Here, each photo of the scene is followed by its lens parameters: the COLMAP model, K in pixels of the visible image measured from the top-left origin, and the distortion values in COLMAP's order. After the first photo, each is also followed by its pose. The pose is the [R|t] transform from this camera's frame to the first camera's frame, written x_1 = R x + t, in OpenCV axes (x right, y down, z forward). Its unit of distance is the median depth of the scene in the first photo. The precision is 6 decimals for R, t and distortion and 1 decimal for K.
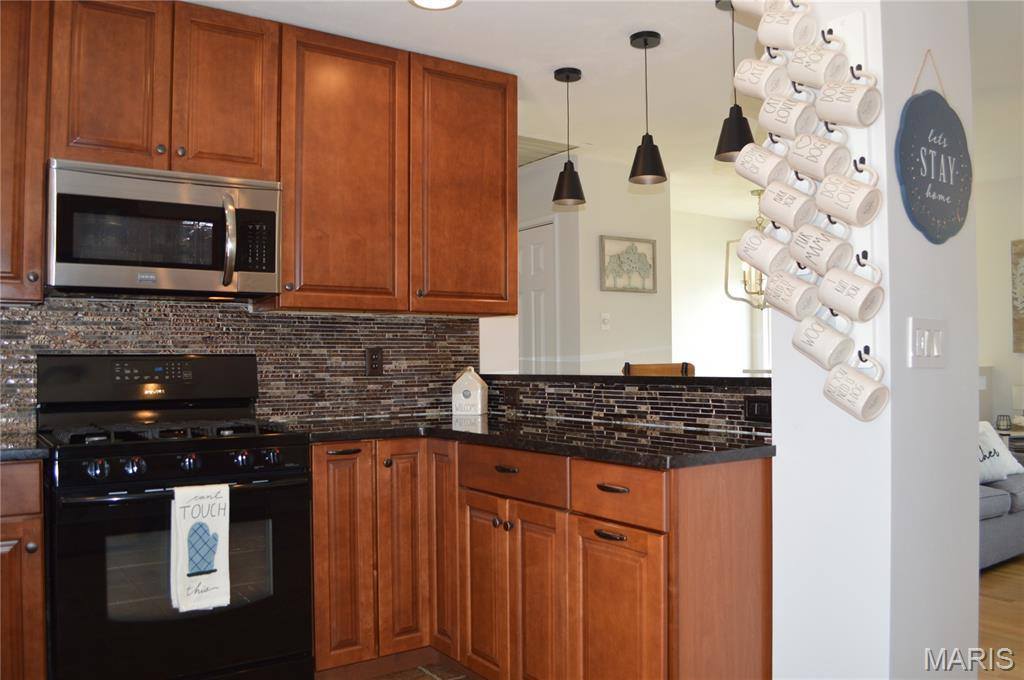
lens RADIAL K [[818.6, 0, 499.0], [0, 818.6, 359.6], [0, 0, 1]] dist [-0.091440, 0.024465]
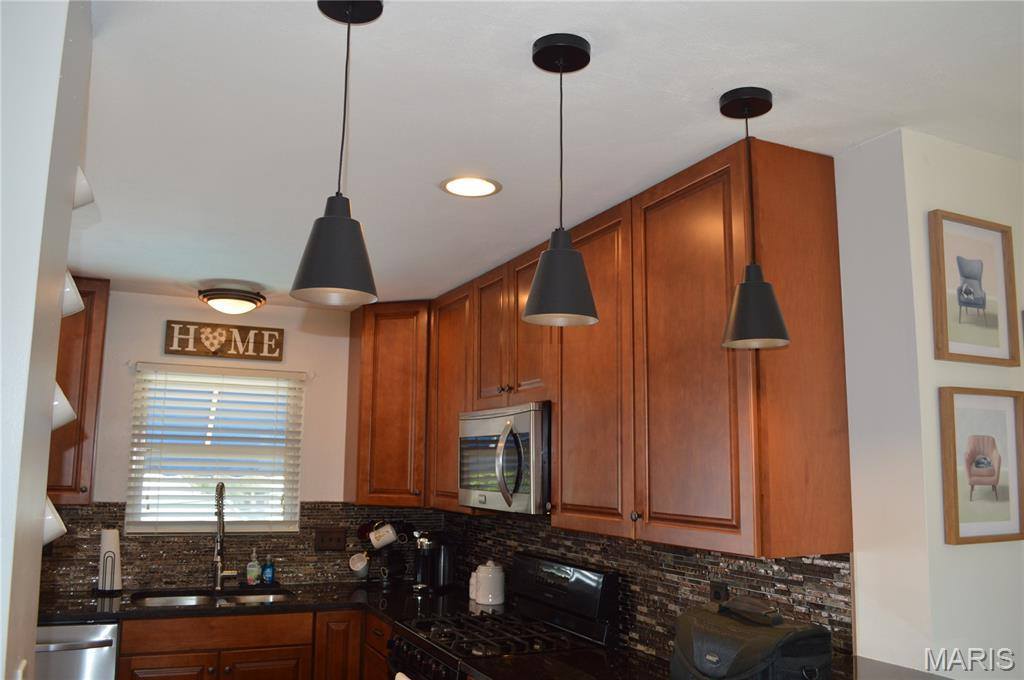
lens RADIAL K [[818.6, 0, 522.4], [0, 818.6, 344.5], [0, 0, 1]] dist [-0.091440, 0.024465]
pose [[-0.149349, -0.140830, -0.978704, 0.769046], [-0.010810, 0.989979, -0.140803, -0.152630], [0.988725, -0.010449, -0.149375, 1.187703]]
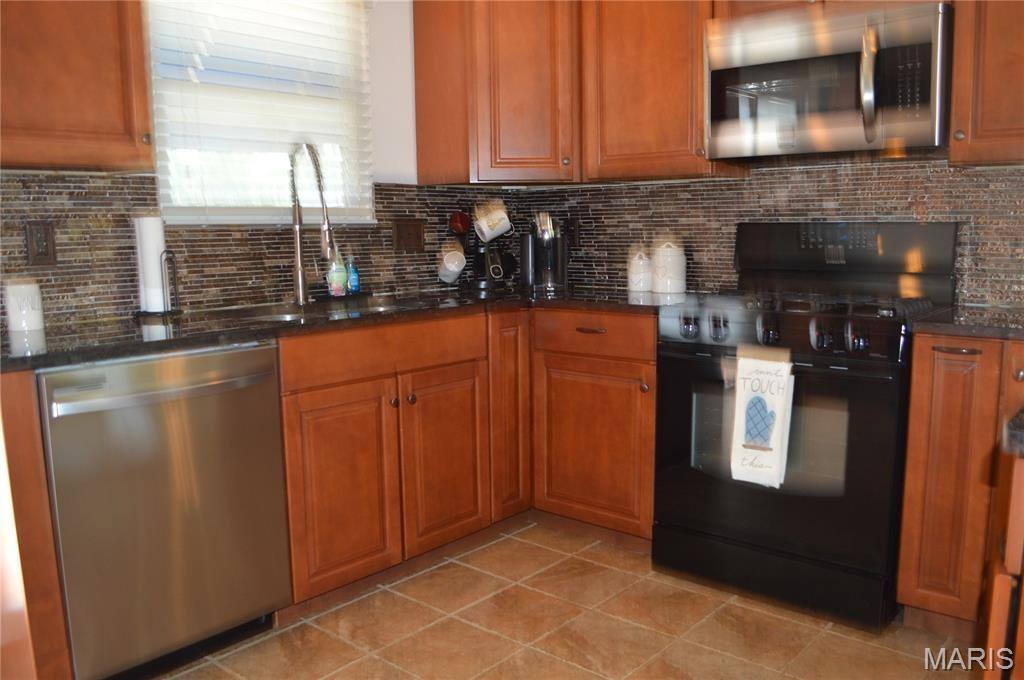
lens RADIAL K [[818.6, 0, 520.8], [0, 818.6, 359.2], [0, 0, 1]] dist [-0.091440, 0.024465]
pose [[0.263084, 0.152503, -0.952644, 0.417275], [0.010426, 0.986921, 0.160869, -0.003590], [0.964717, -0.052254, 0.258053, 0.407291]]
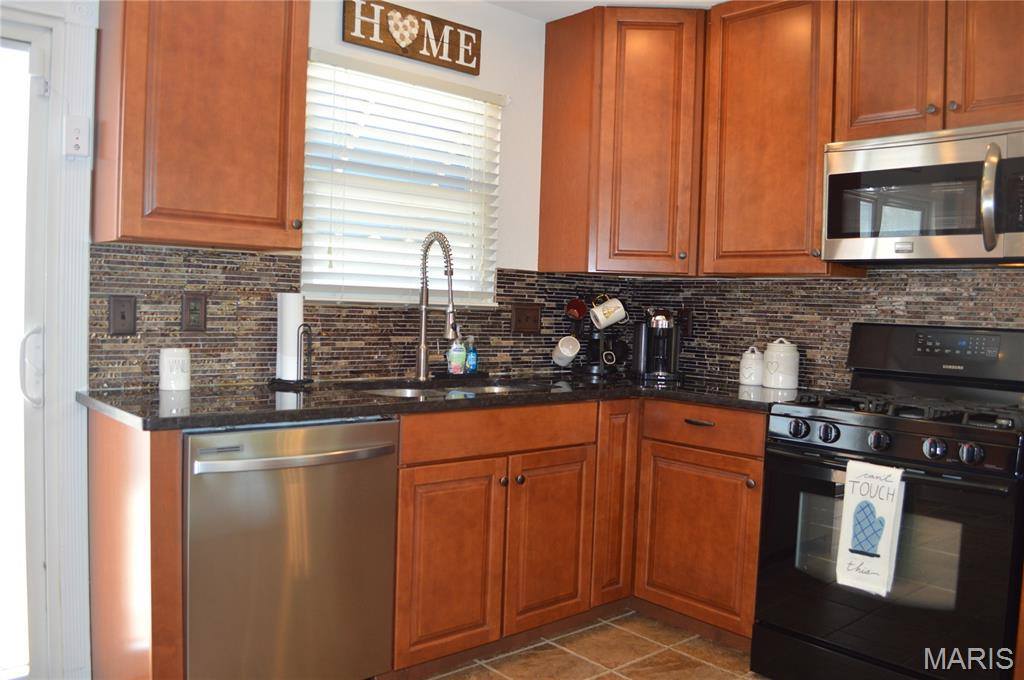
lens RADIAL K [[818.6, 0, 520.6], [0, 818.6, 344.1], [0, 0, 1]] dist [-0.091440, 0.024465]
pose [[0.127013, 0.057377, -0.990240, 0.446796], [-0.033912, 0.997993, 0.053477, -0.020172], [0.991321, 0.026789, 0.128704, 0.397647]]
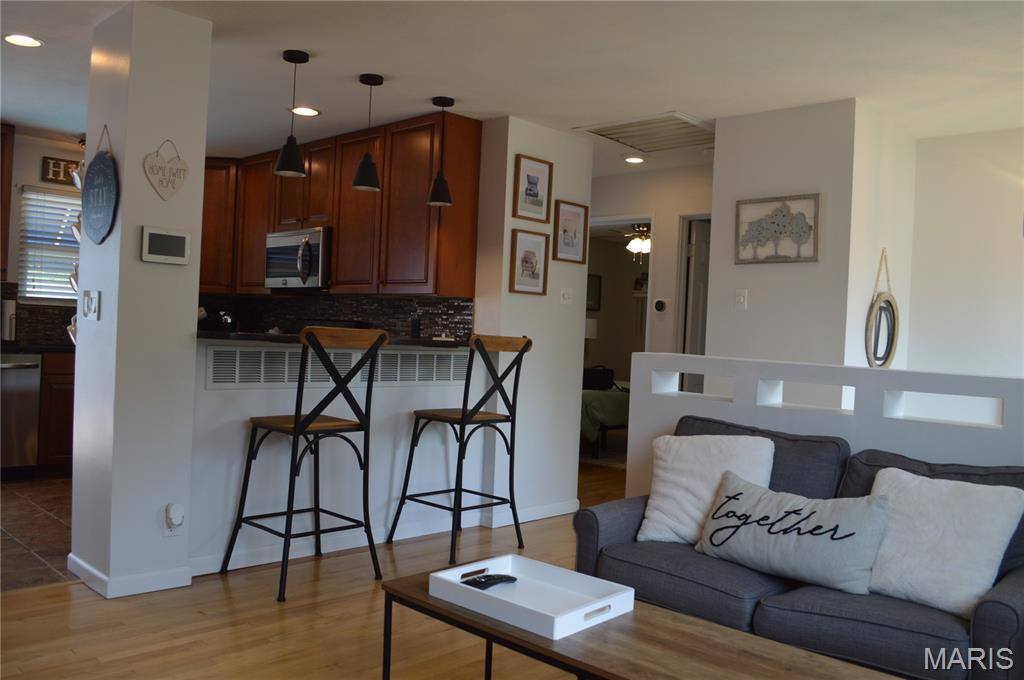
lens RADIAL K [[818.6, 0, 521.9], [0, 818.6, 344.3], [0, 0, 1]] dist [-0.091440, 0.024465]
pose [[0.216478, 0.031453, -0.975781, 1.722353], [-0.046920, 0.998661, 0.021781, -0.012718], [0.975159, 0.041068, 0.217664, 1.096107]]
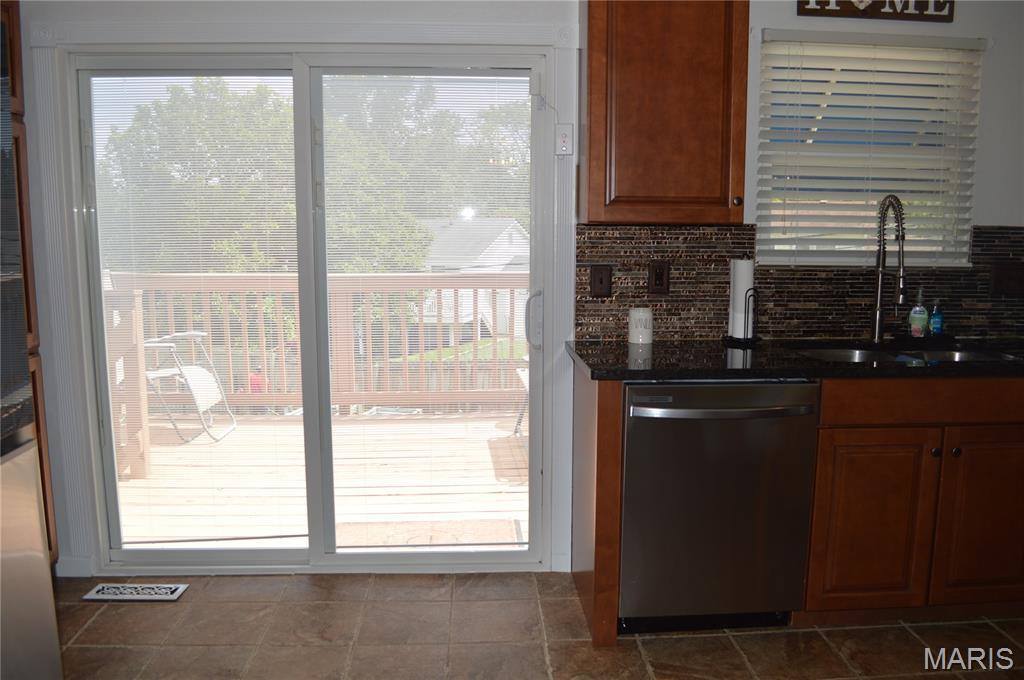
lens RADIAL K [[818.6, 0, 518.1], [0, 818.6, 344.6], [0, 0, 1]] dist [-0.091440, 0.024465]
pose [[-0.513293, 0.128462, -0.848545, 0.525926], [0.000631, 0.988790, 0.149312, -0.069108], [0.858213, 0.076105, -0.507620, 0.547101]]
